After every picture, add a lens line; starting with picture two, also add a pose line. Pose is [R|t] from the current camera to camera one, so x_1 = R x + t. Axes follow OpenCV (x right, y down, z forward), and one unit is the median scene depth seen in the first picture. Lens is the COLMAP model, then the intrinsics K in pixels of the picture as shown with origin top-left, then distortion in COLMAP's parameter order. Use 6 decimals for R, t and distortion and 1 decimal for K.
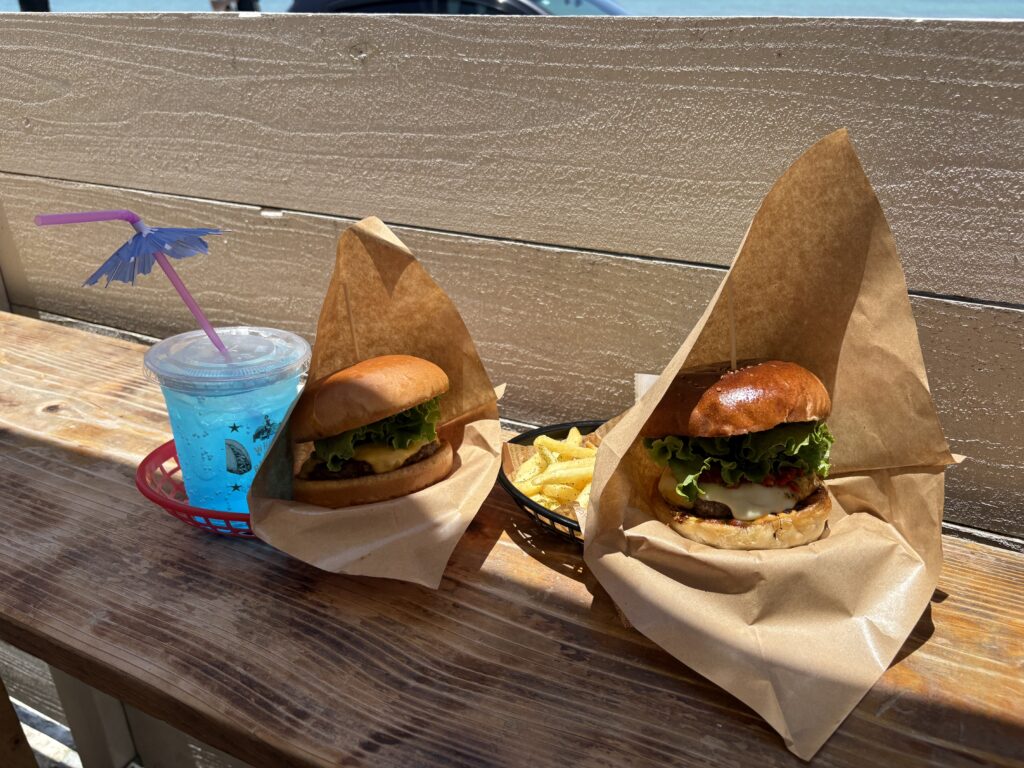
lens RADIAL K [[791.8, 0, 512.0], [0, 791.8, 384.0], [0, 0, 1]] dist [0.009209, -0.043318]
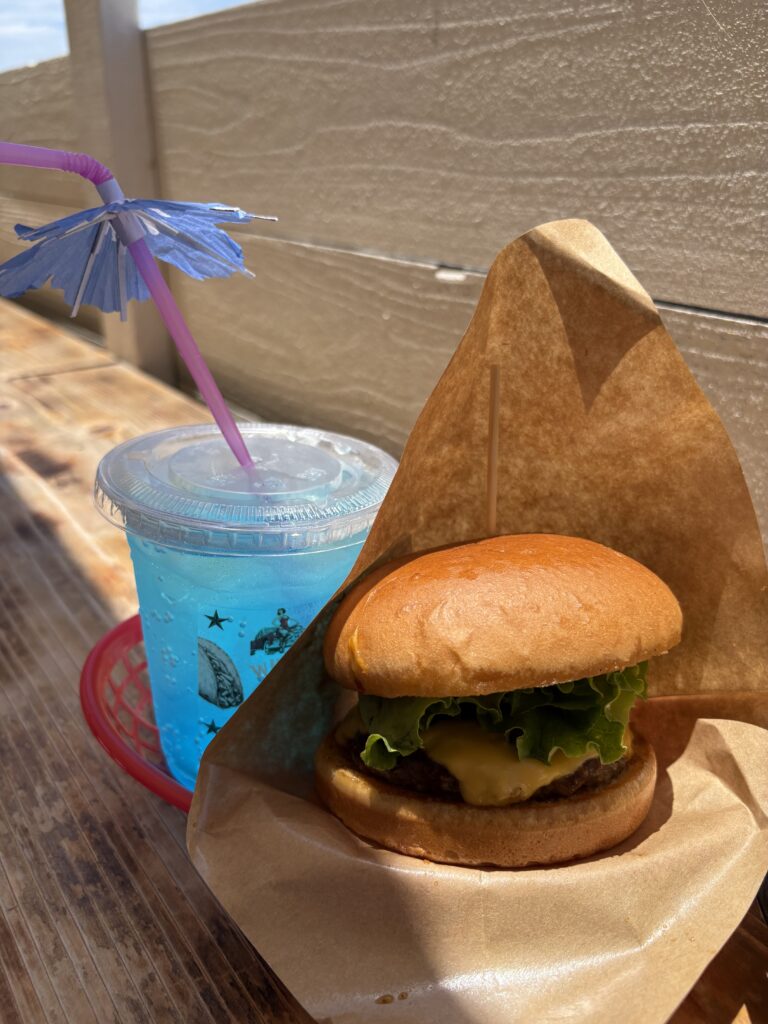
lens RADIAL K [[791.8, 0, 383.6], [0, 791.8, 530.2], [0, 0, 1]] dist [0.009209, -0.043318]
pose [[0.890597, 0.197279, -0.409778, -0.048234], [-0.194793, 0.979655, 0.048279, -0.034043], [0.410966, 0.036825, 0.910907, 0.447319]]
